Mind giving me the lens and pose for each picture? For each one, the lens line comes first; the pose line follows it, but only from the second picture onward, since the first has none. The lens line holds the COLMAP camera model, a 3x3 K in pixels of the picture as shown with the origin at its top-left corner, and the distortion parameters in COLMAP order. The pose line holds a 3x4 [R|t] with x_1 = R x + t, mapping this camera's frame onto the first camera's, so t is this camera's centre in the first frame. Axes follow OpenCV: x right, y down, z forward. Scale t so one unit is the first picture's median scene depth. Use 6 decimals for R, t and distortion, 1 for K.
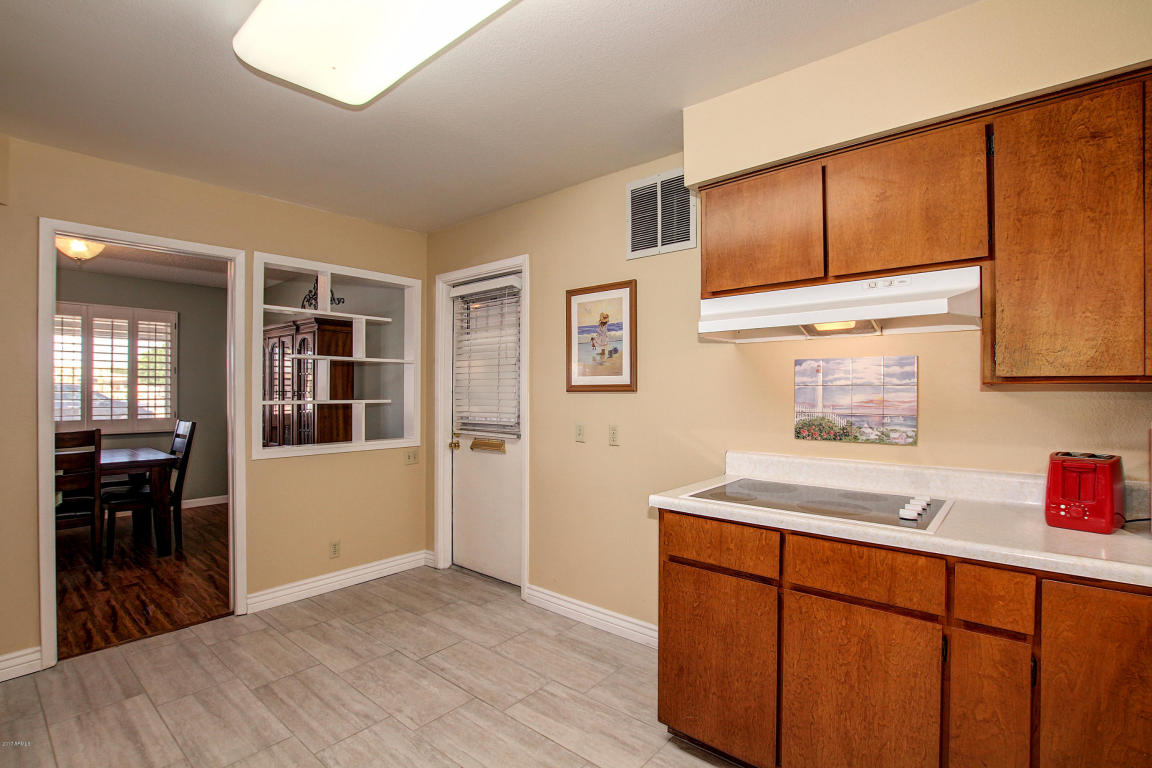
lens RADIAL K [[541.1, 0, 580.8], [0, 541.1, 388.9], [0, 0, 1]] dist [-0.032209, 0.003744]
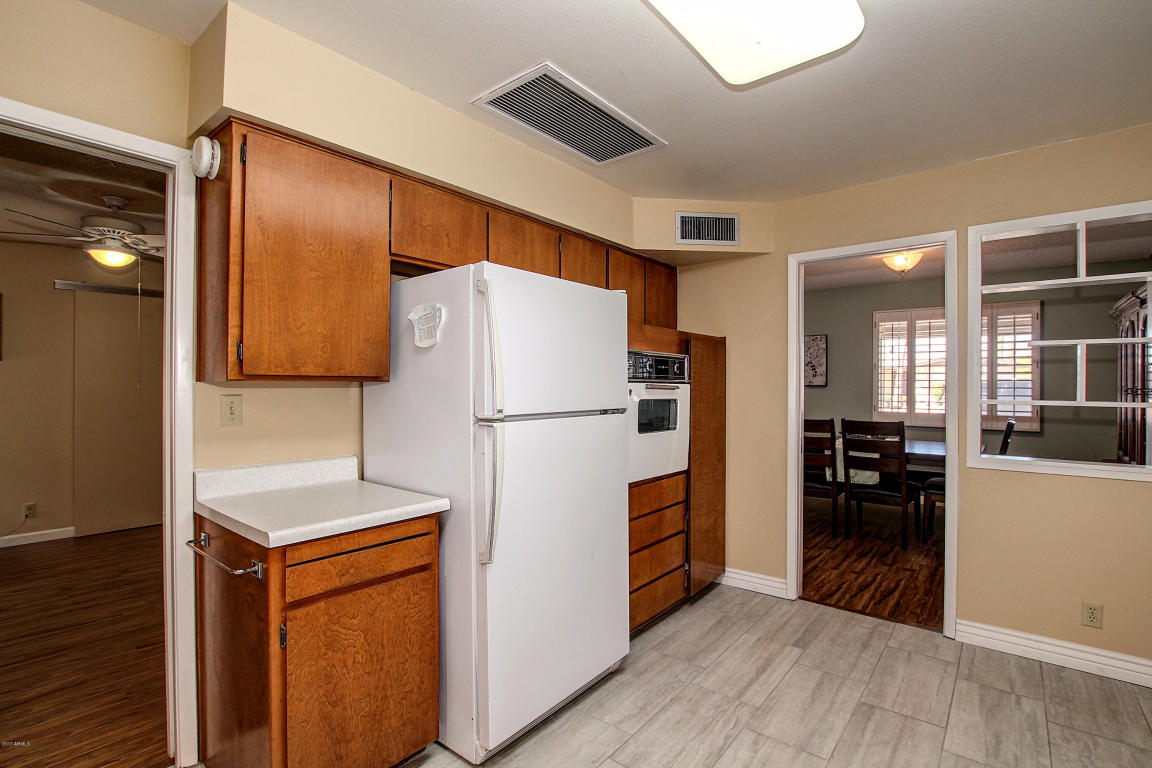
lens RADIAL K [[541.1, 0, 573.8], [0, 541.1, 379.7], [0, 0, 1]] dist [-0.032209, 0.003744]
pose [[0.007046, -0.008698, -0.999937, 0.259614], [-0.000490, 0.999962, -0.008702, -0.001491], [0.999975, 0.000551, 0.007041, 0.370782]]
